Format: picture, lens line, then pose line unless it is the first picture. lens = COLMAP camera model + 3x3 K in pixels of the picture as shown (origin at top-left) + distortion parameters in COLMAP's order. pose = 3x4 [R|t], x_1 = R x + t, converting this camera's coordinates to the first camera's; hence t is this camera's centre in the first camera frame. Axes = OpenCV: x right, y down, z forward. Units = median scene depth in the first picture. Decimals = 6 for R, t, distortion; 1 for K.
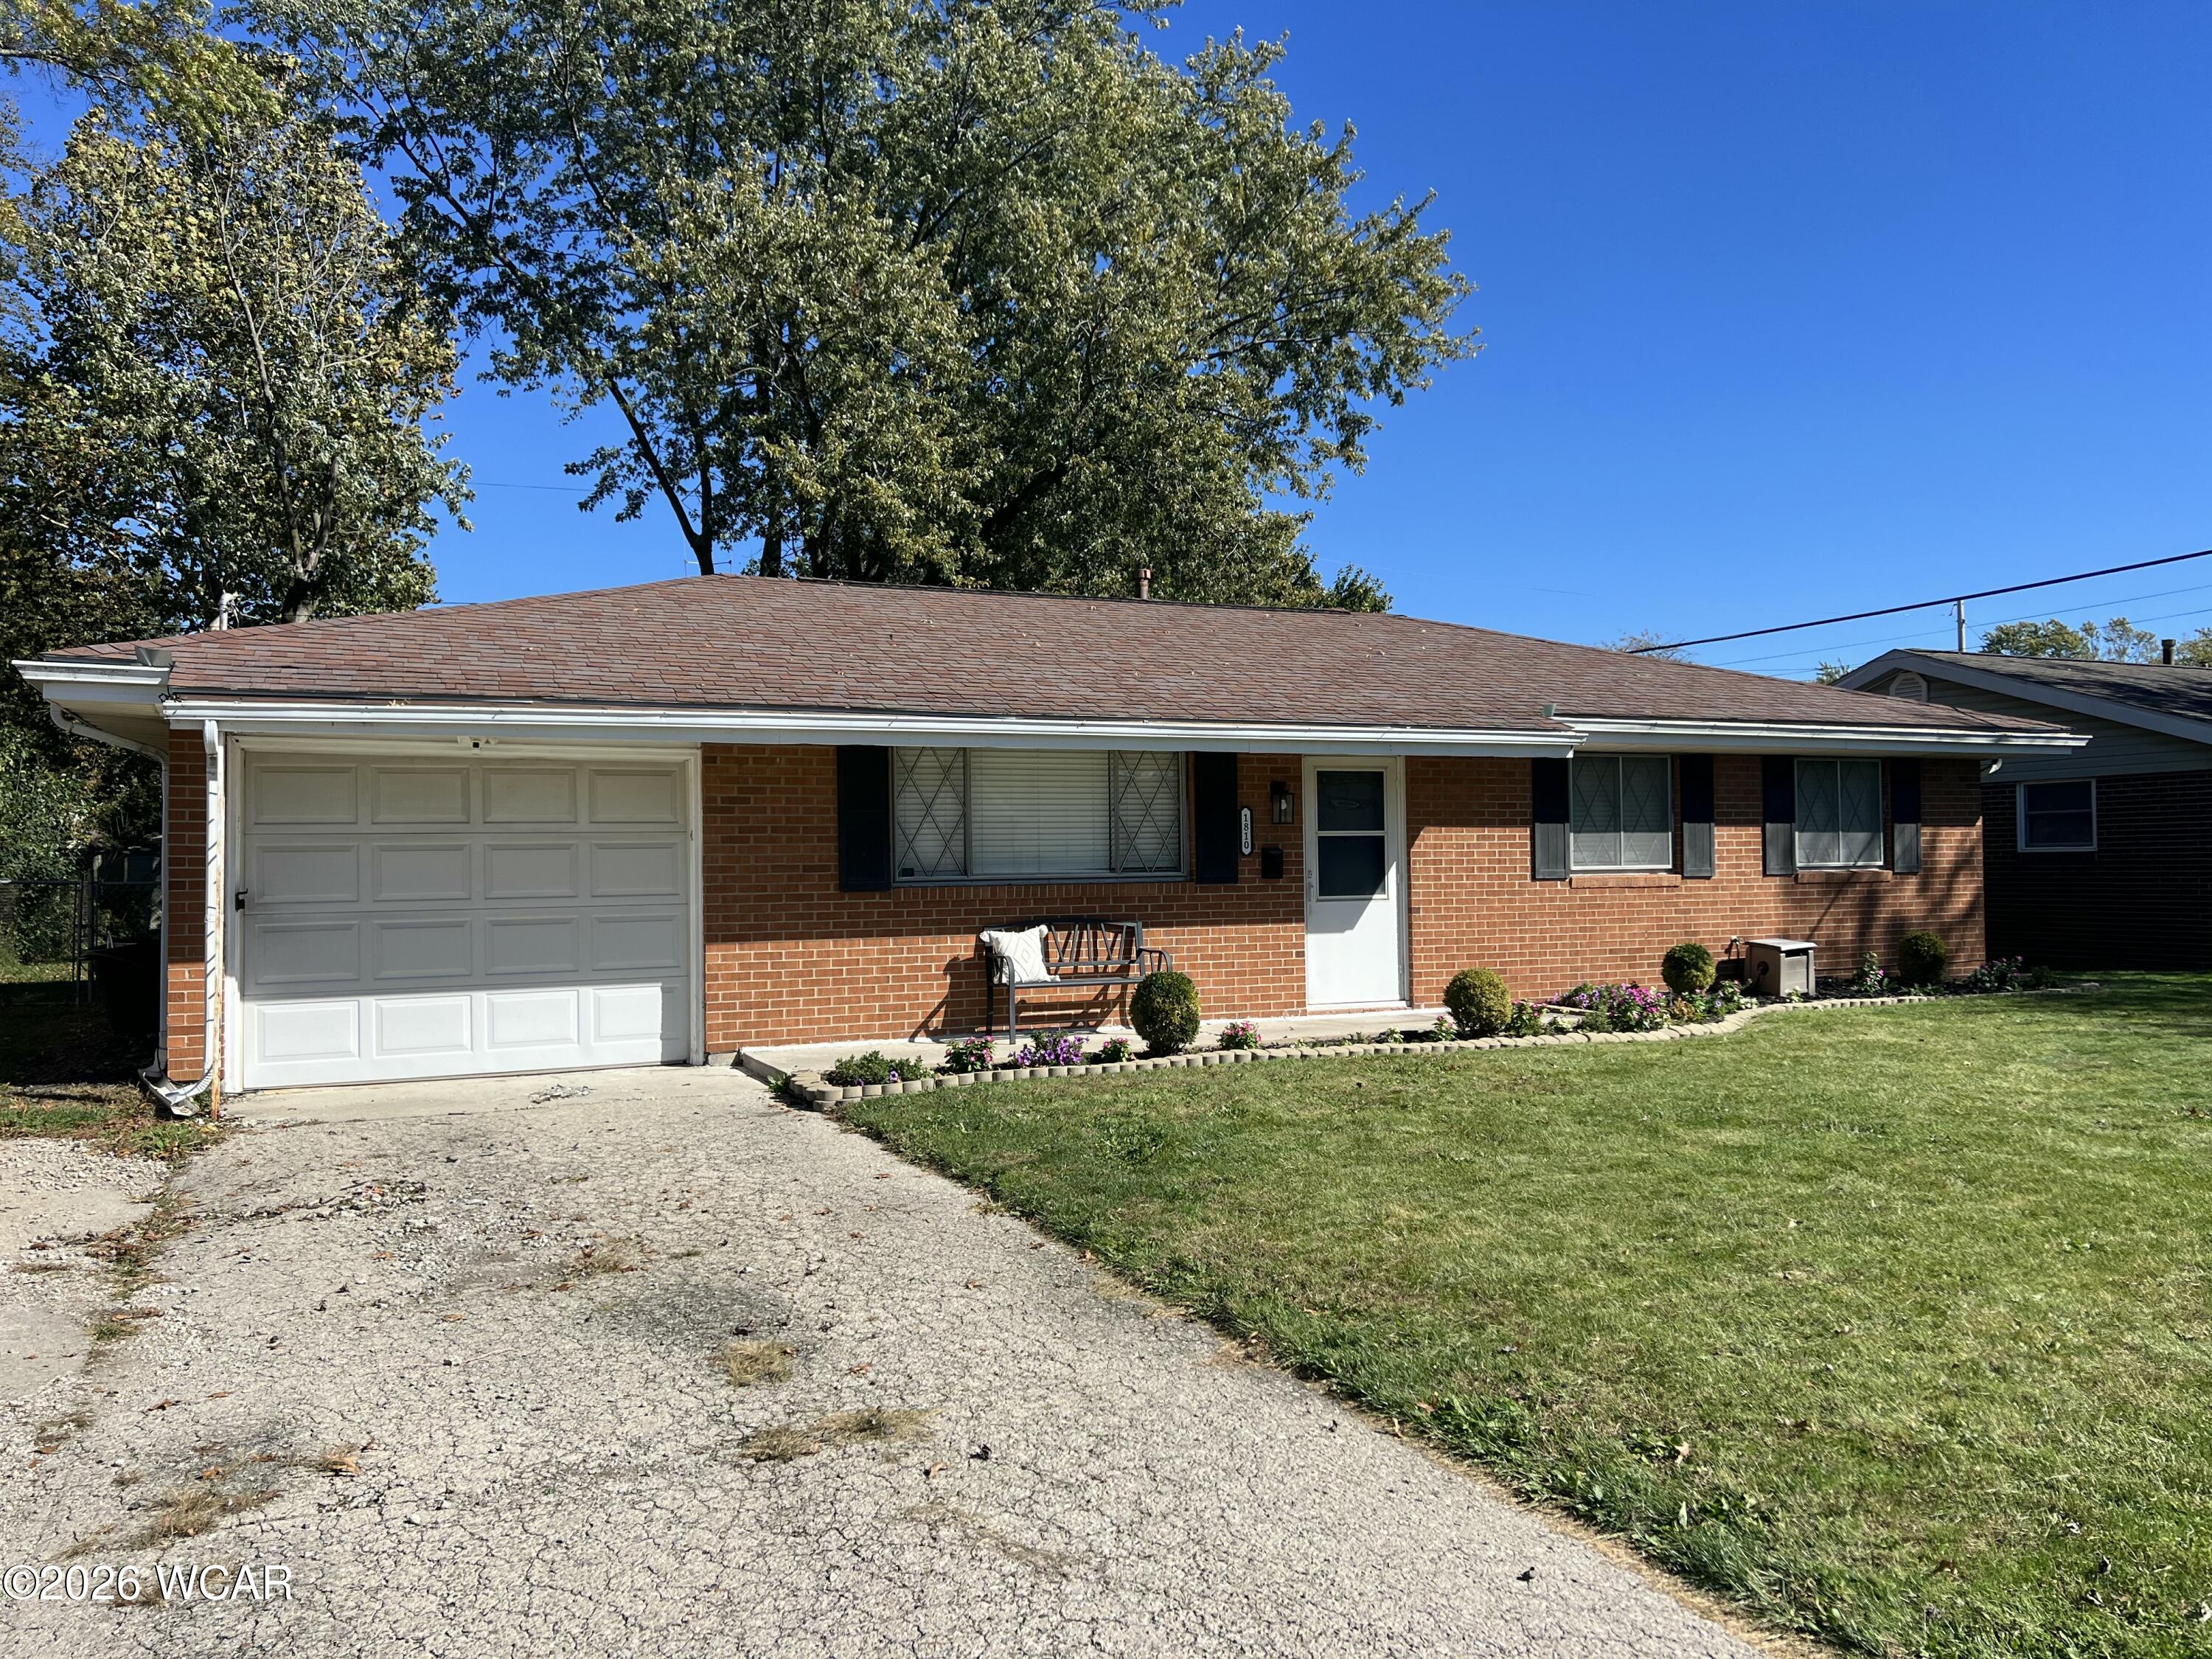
lens RADIAL K [[1675.1, 0, 1139.5], [0, 1675.1, 849.5], [0, 0, 1]] dist [0.068934, -0.097809]
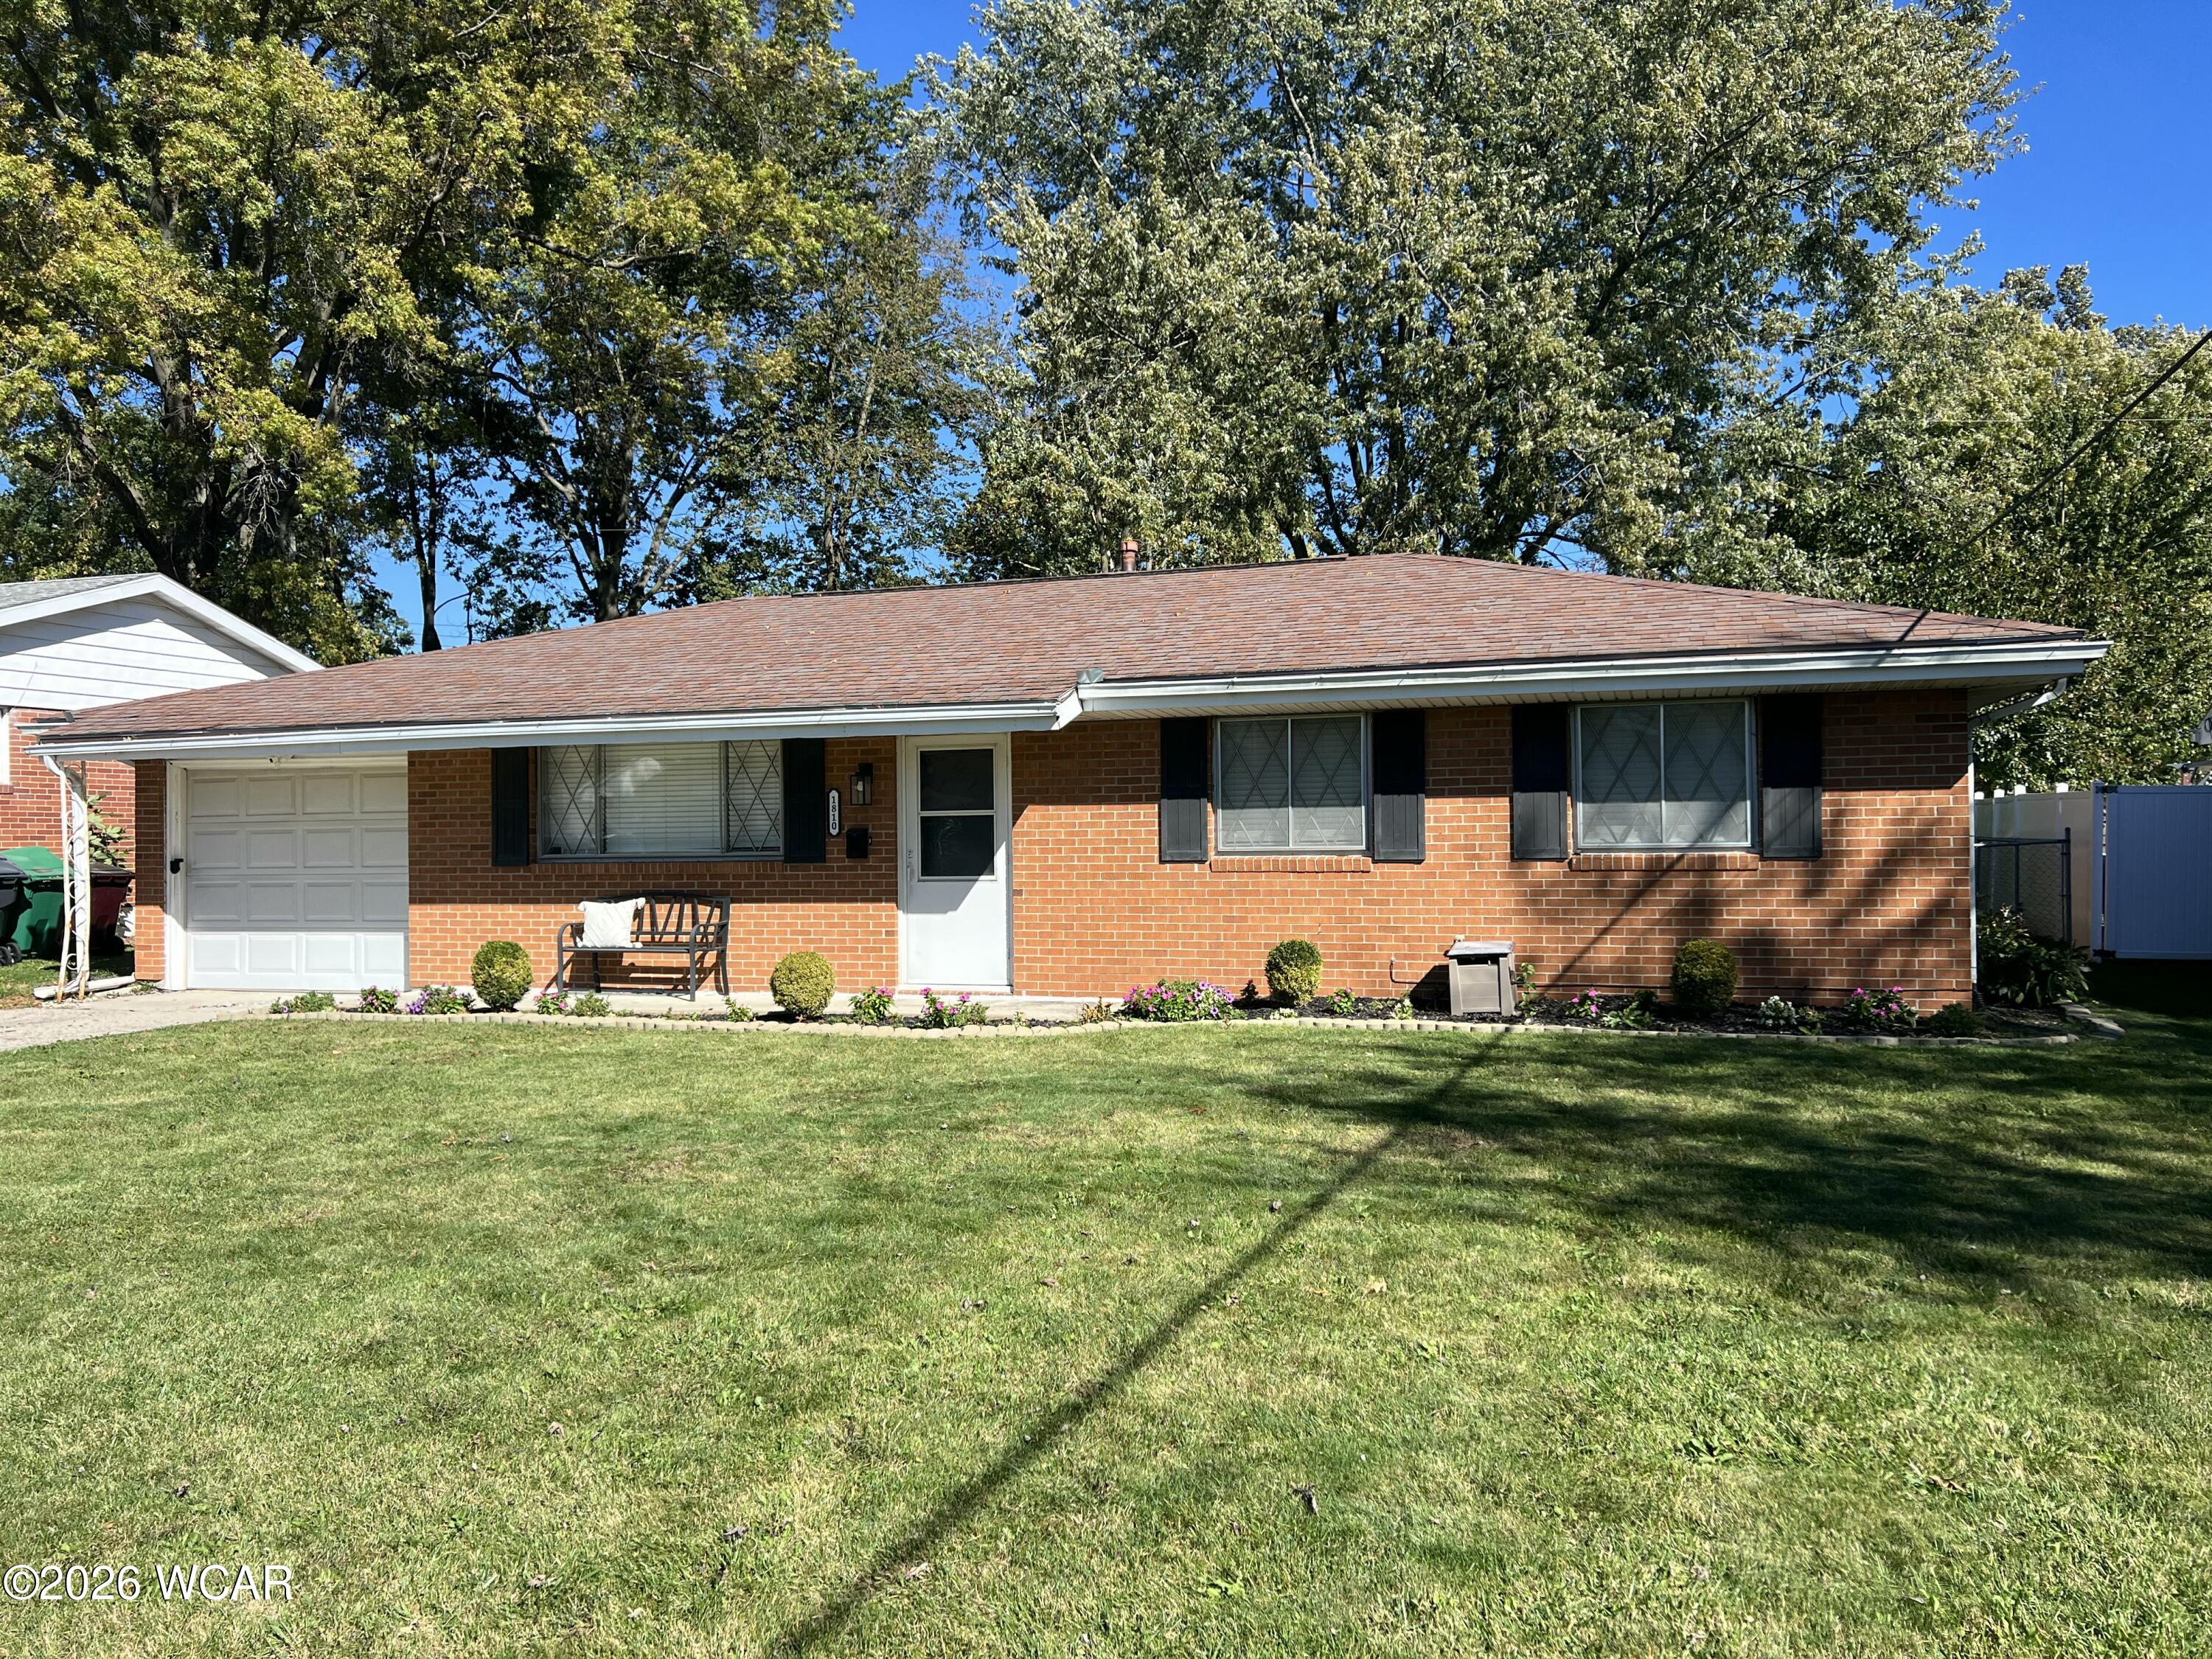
lens RADIAL K [[1675.1, 0, 1139.5], [0, 1675.1, 849.5], [0, 0, 1]] dist [0.068934, -0.097809]
pose [[0.734136, 0.007435, -0.678962, 0.890000], [0.008122, 0.999772, 0.019731, -0.006926], [0.678954, -0.020000, 0.733908, 0.357737]]
